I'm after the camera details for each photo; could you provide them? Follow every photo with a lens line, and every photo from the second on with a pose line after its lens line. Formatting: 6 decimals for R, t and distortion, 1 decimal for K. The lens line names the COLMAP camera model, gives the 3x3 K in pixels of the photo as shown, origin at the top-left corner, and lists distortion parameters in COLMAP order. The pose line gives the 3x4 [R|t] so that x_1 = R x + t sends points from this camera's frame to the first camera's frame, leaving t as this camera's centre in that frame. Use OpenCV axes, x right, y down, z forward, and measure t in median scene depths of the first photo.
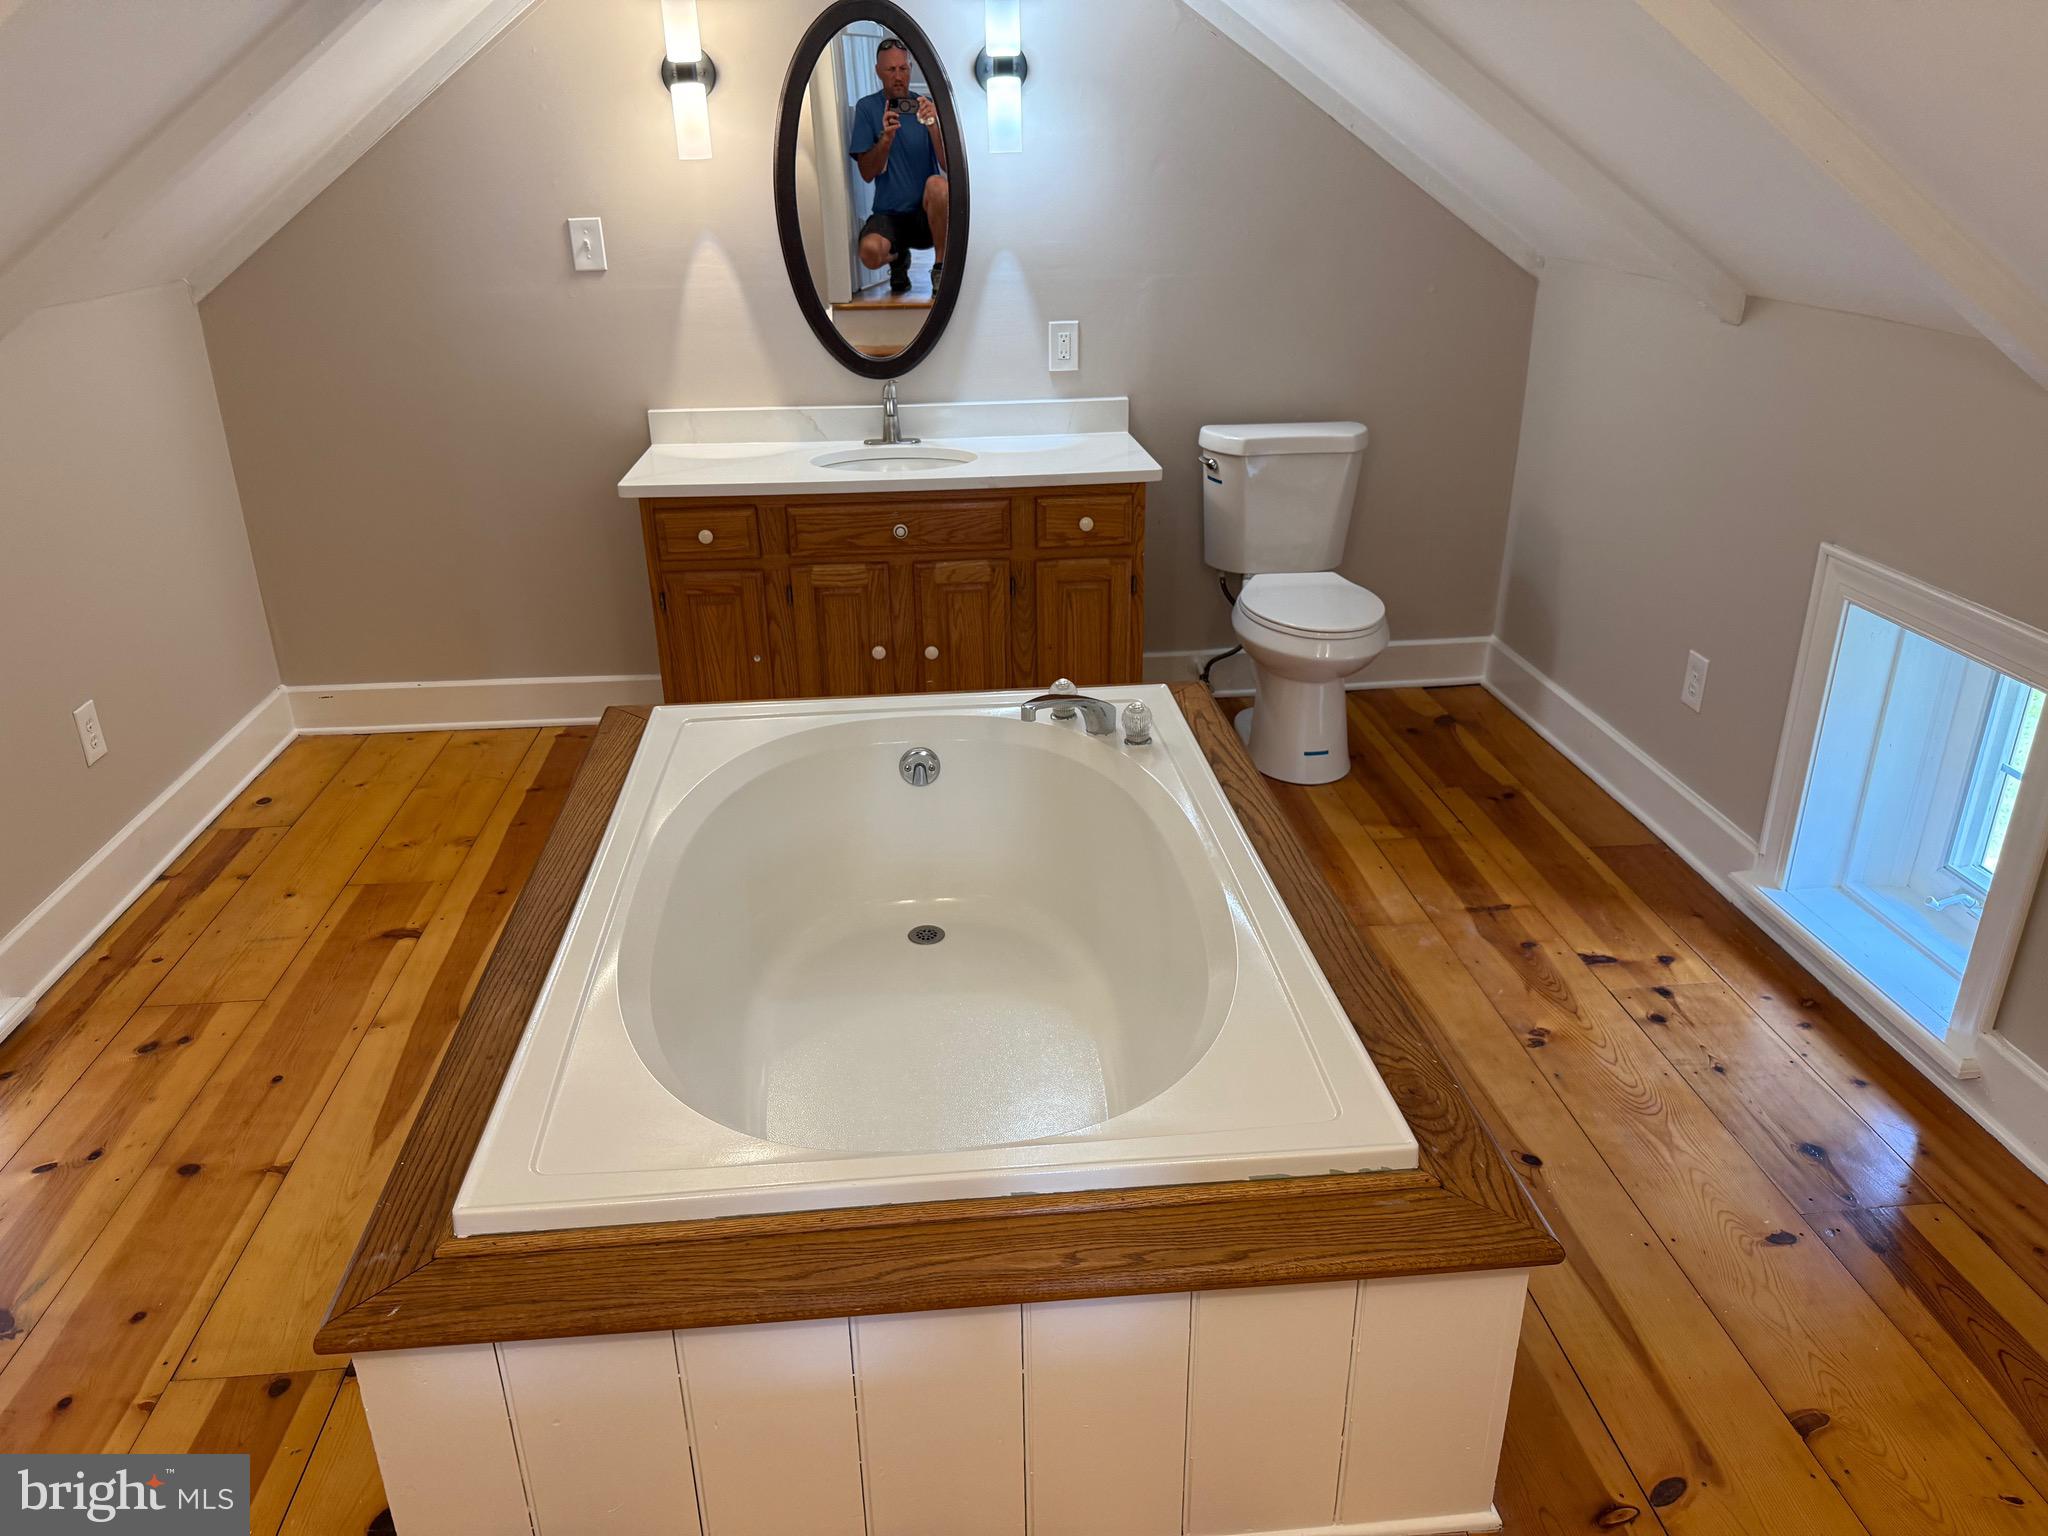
lens RADIAL K [[1446.7, 0, 1019.2], [0, 1446.7, 775.4], [0, 0, 1]] dist [0.066885, -0.093561]
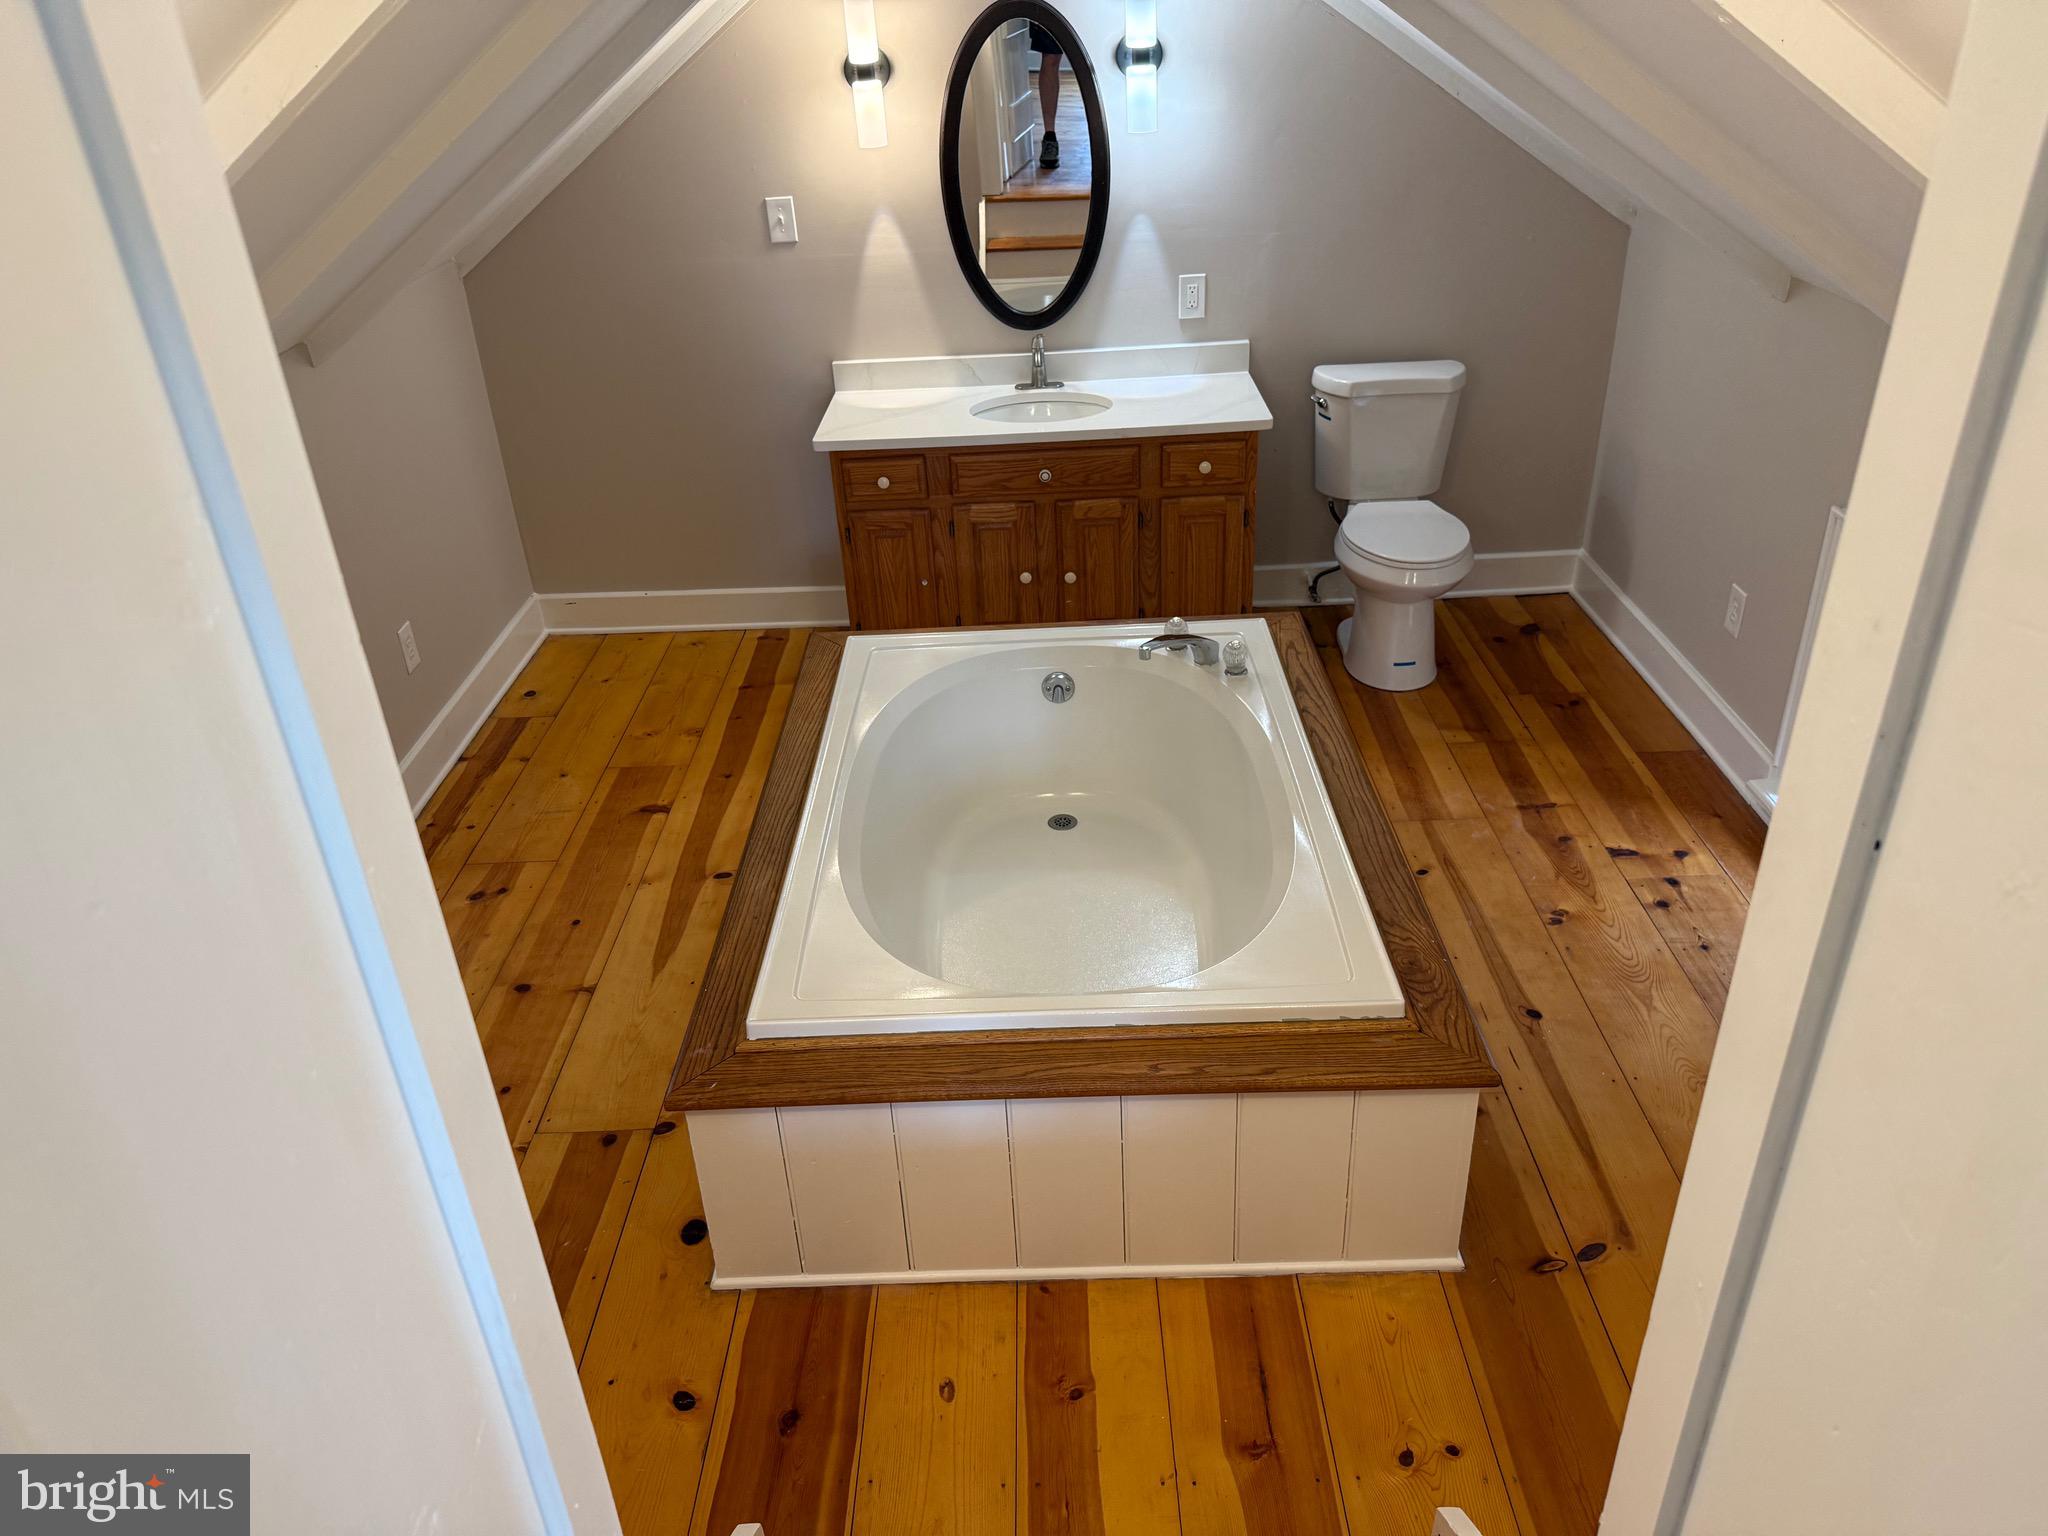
lens RADIAL K [[1446.7, 0, 1019.9], [0, 1446.7, 769.1], [0, 0, 1]] dist [0.066885, -0.093561]
pose [[0.994913, 0.016233, -0.099417, 0.018480], [-0.005762, 0.994485, 0.104722, -0.055556], [0.100569, -0.103617, 0.989520, -0.196292]]
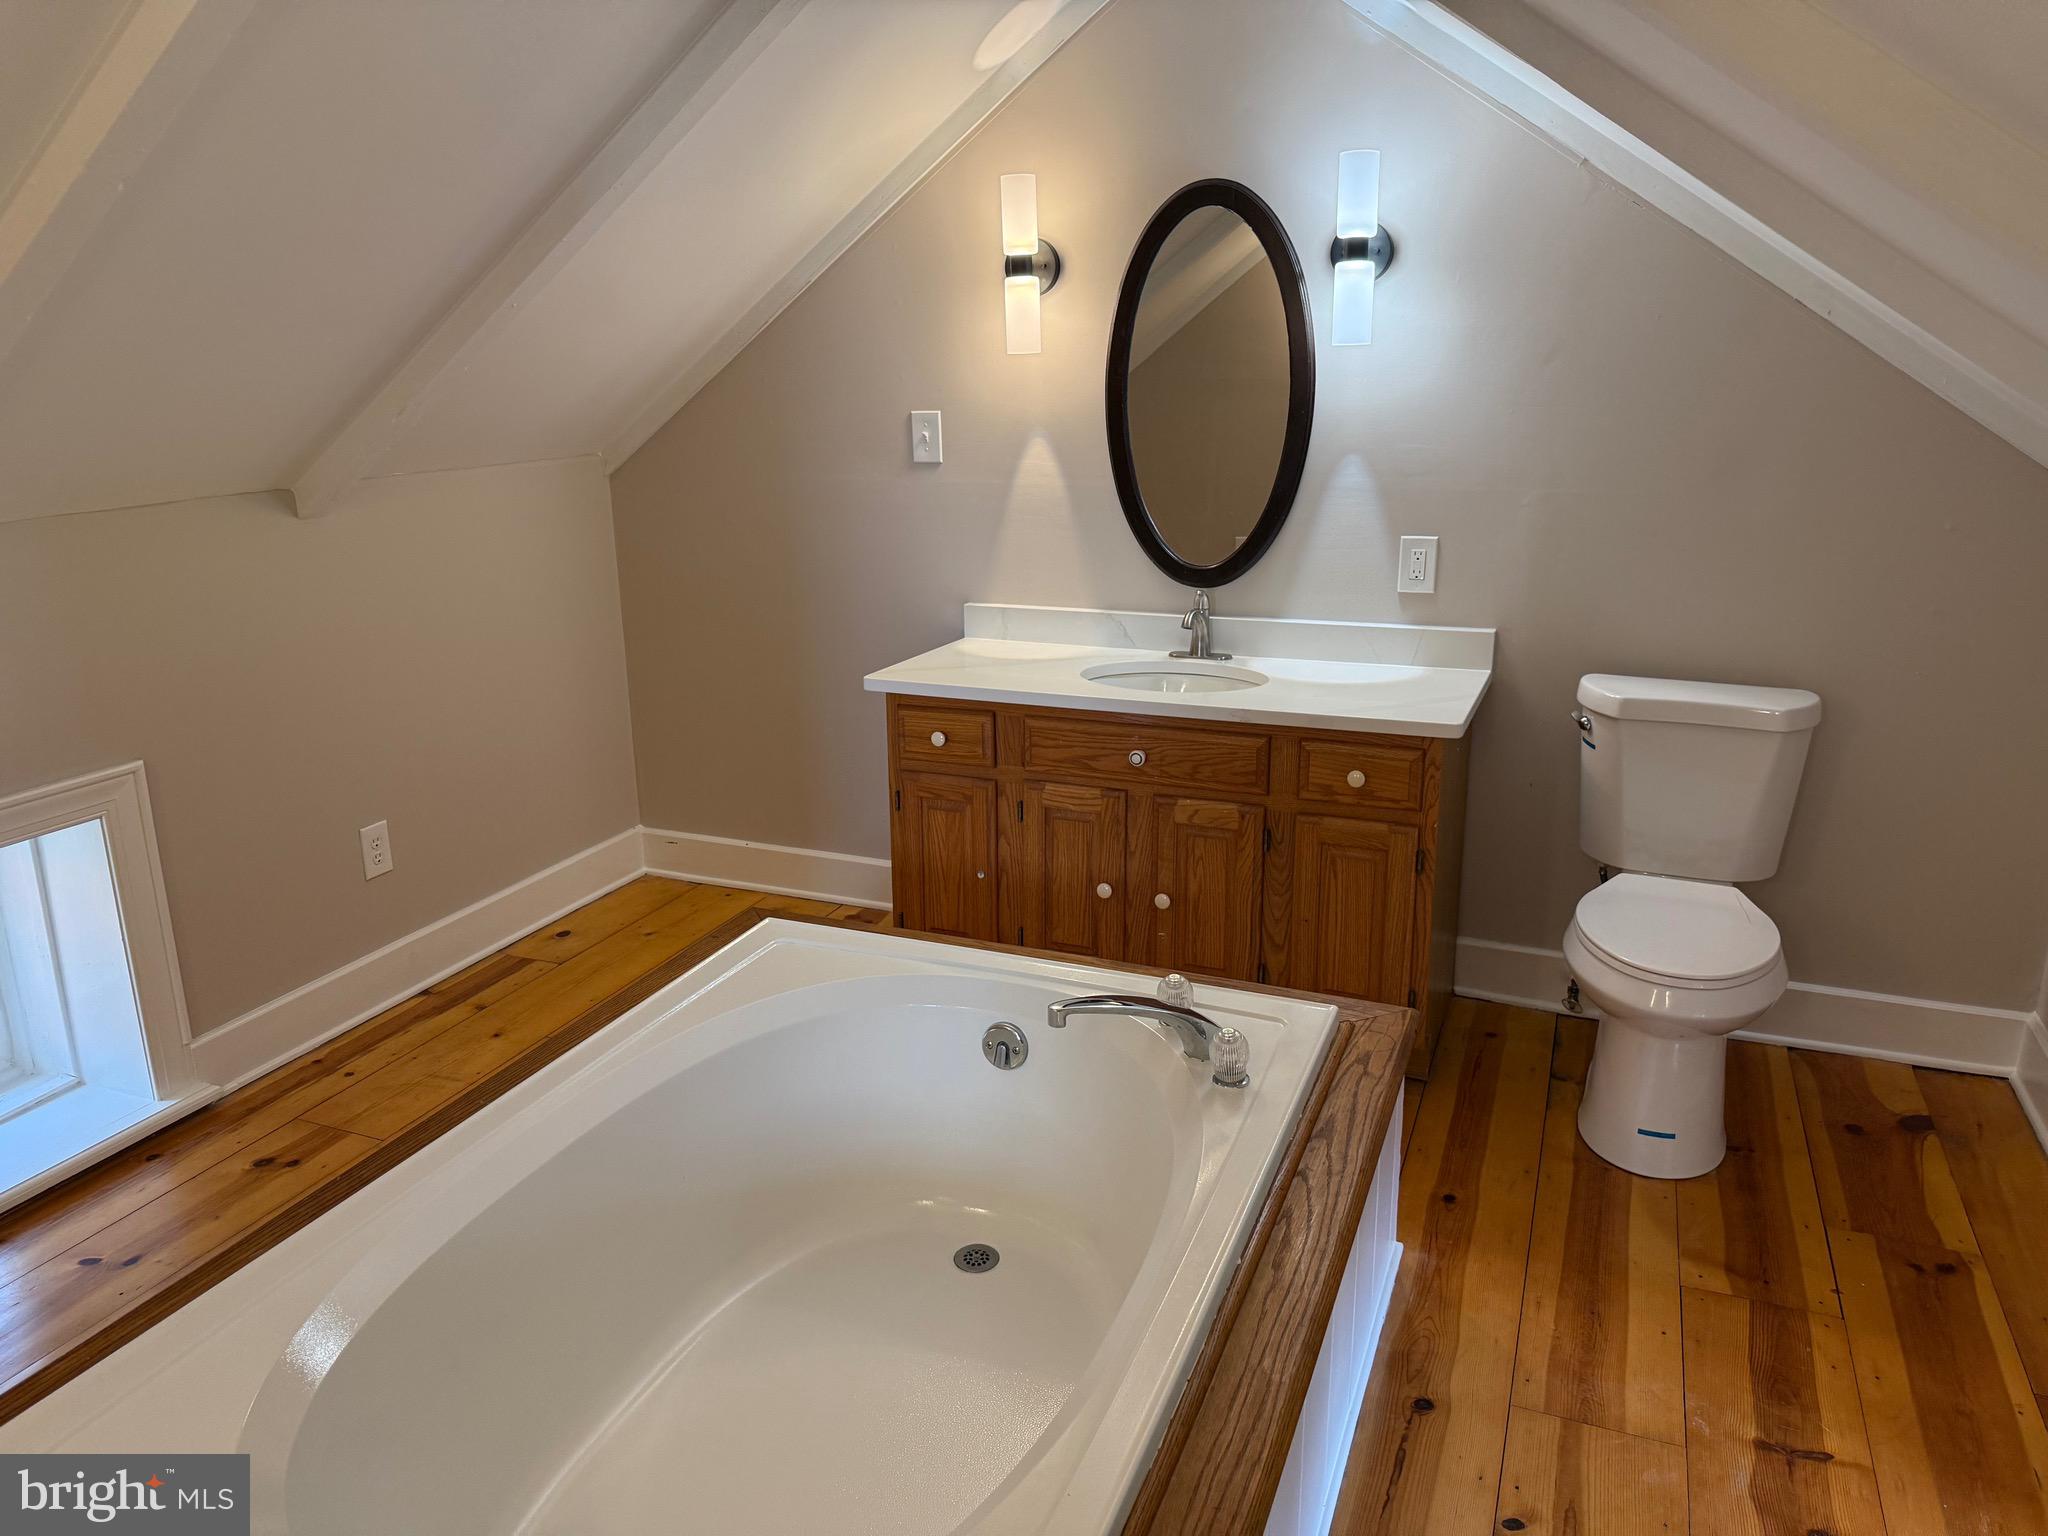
lens RADIAL K [[1446.7, 0, 1022.6], [0, 1446.7, 752.2], [0, 0, 1]] dist [0.066885, -0.093561]
pose [[0.888521, 0.126005, -0.441195, 0.241454], [-0.185819, 0.977990, -0.094906, -0.079258], [0.419526, 0.166308, 0.892379, 0.206015]]
